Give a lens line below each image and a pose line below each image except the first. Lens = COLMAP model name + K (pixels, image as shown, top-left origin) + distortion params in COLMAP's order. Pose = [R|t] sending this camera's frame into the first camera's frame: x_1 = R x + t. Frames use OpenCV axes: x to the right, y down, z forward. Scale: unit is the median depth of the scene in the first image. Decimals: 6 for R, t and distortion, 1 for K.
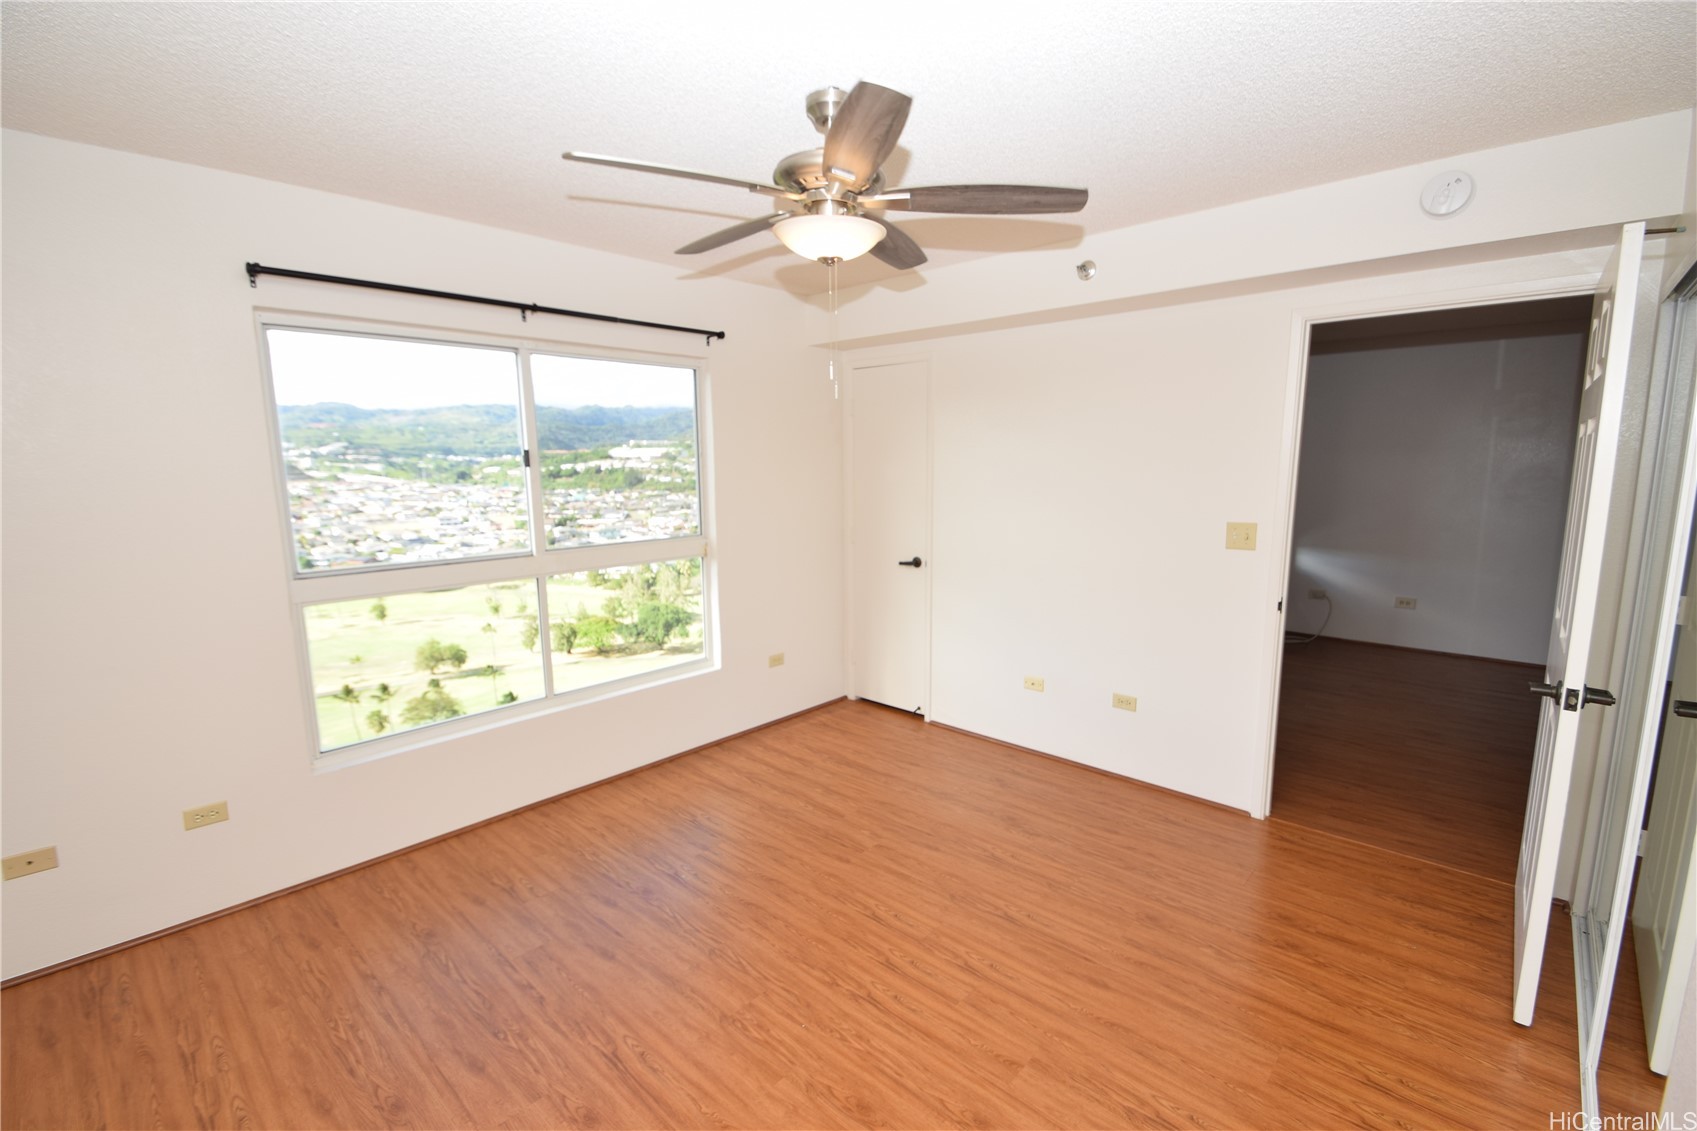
lens RADIAL K [[742.2, 0, 854.7], [0, 742.2, 578.7], [0, 0, 1]] dist [0.013762, -0.018684]
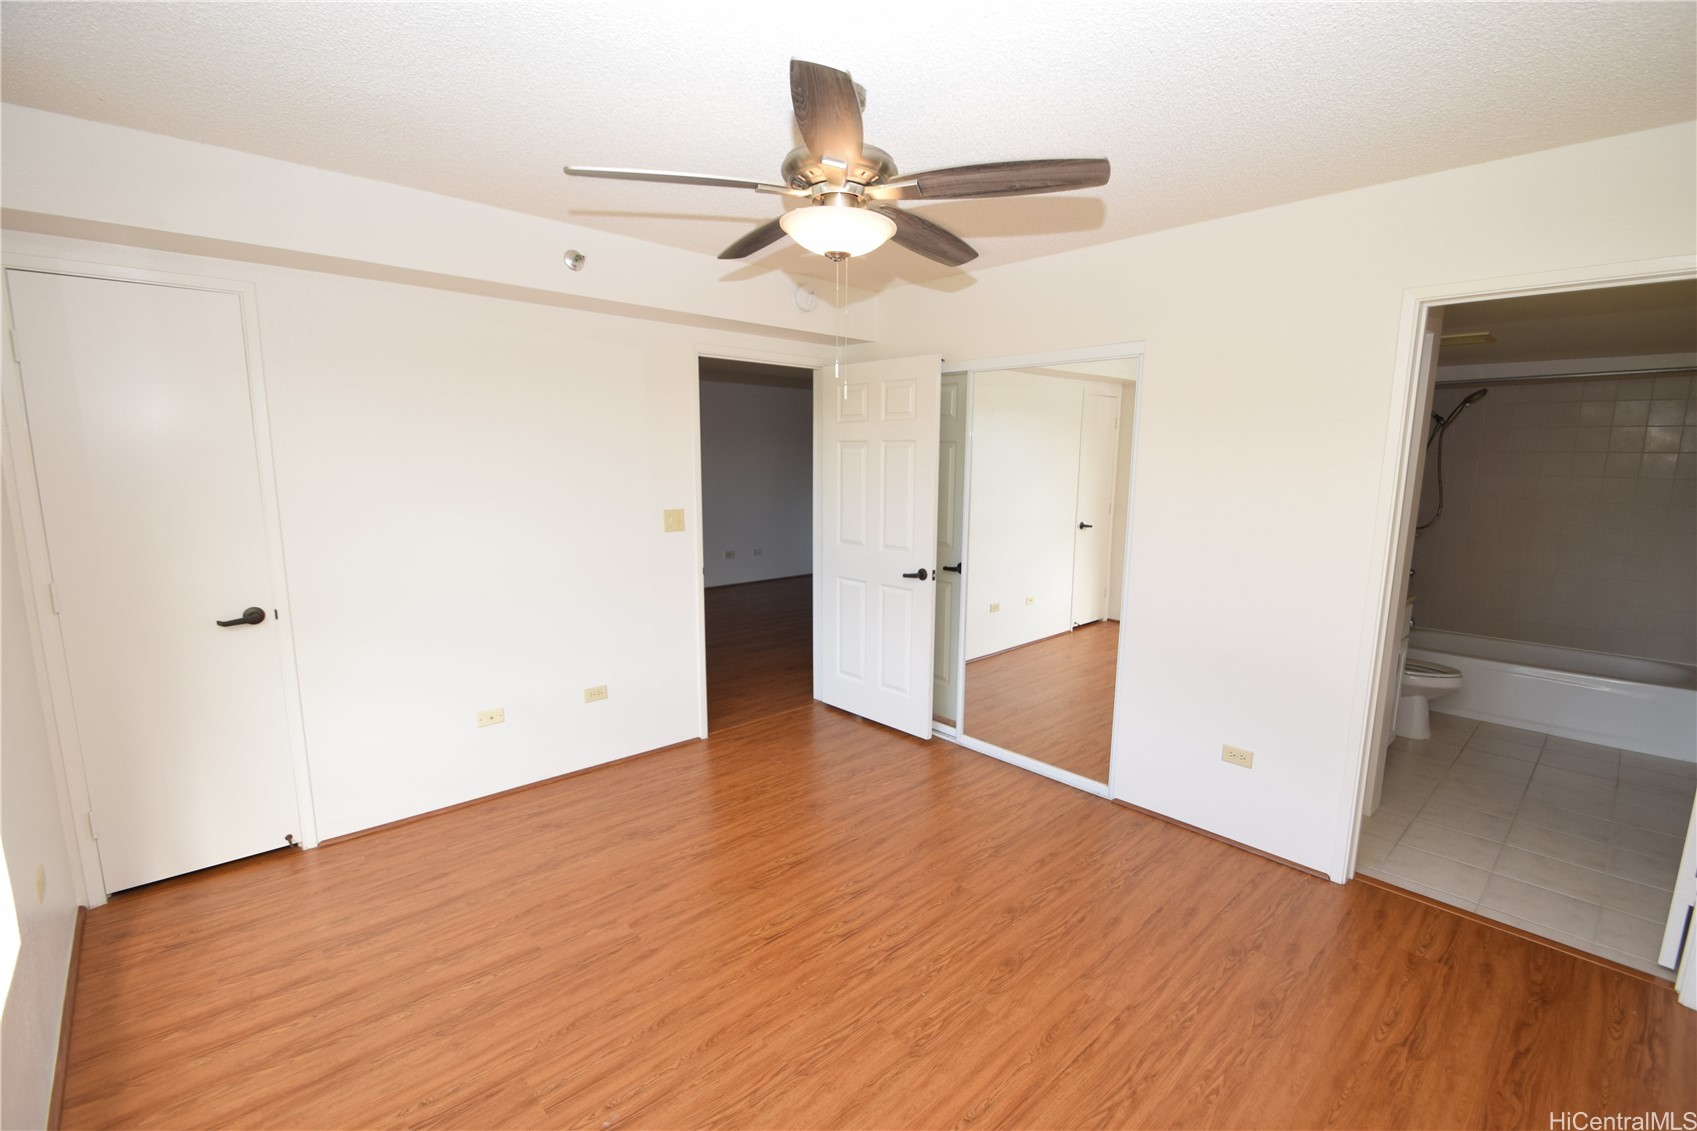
lens RADIAL K [[742.2, 0, 854.7], [0, 742.2, 578.7], [0, 0, 1]] dist [0.013762, -0.018684]
pose [[0.074574, -0.153450, 0.985338, -0.712577], [0.141452, 0.979727, 0.141871, -0.100530], [-0.987132, 0.128798, 0.094768, 0.635117]]
